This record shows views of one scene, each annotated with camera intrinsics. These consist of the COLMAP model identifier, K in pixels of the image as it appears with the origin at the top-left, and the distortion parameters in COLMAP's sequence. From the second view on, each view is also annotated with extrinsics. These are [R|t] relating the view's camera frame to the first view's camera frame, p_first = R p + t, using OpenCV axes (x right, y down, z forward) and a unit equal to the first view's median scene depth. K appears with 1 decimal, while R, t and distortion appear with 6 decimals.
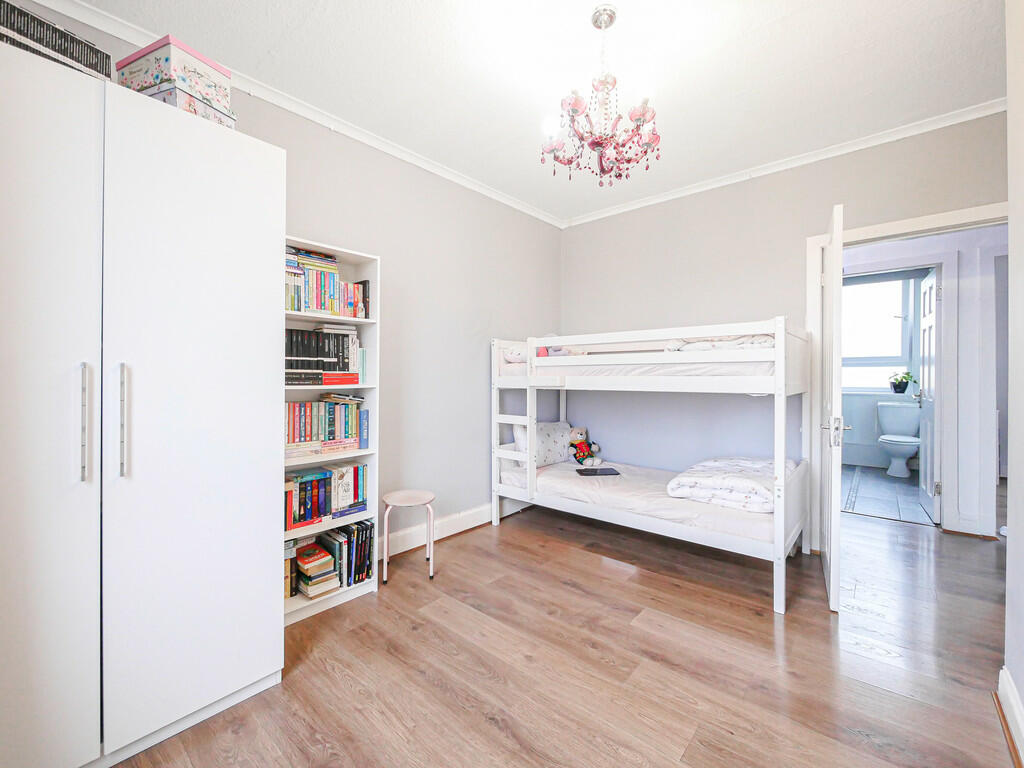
lens RADIAL K [[437.2, 0, 508.9], [0, 437.2, 379.4], [0, 0, 1]] dist [-0.011259, -0.000309]
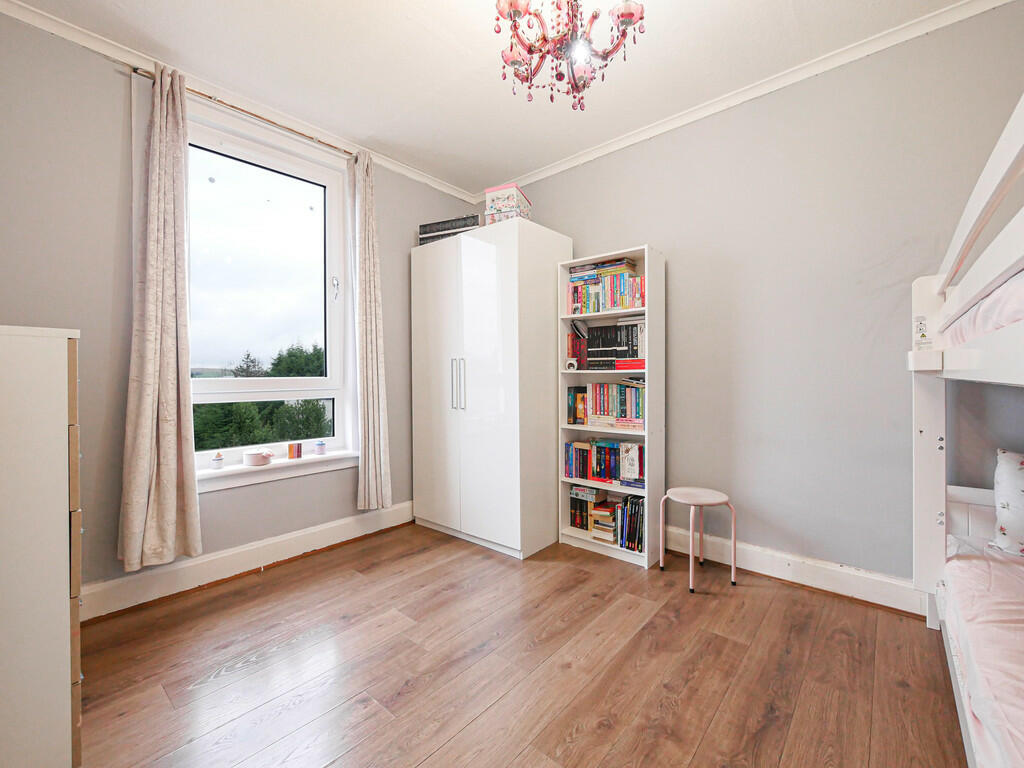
lens RADIAL K [[437.2, 0, 509.1], [0, 437.2, 378.3], [0, 0, 1]] dist [-0.011259, -0.000309]
pose [[-0.001363, 0.008224, -0.999965, 0.762475], [-0.000398, 0.999966, 0.008225, 0.025741], [0.999999, 0.000409, -0.001360, 0.706894]]
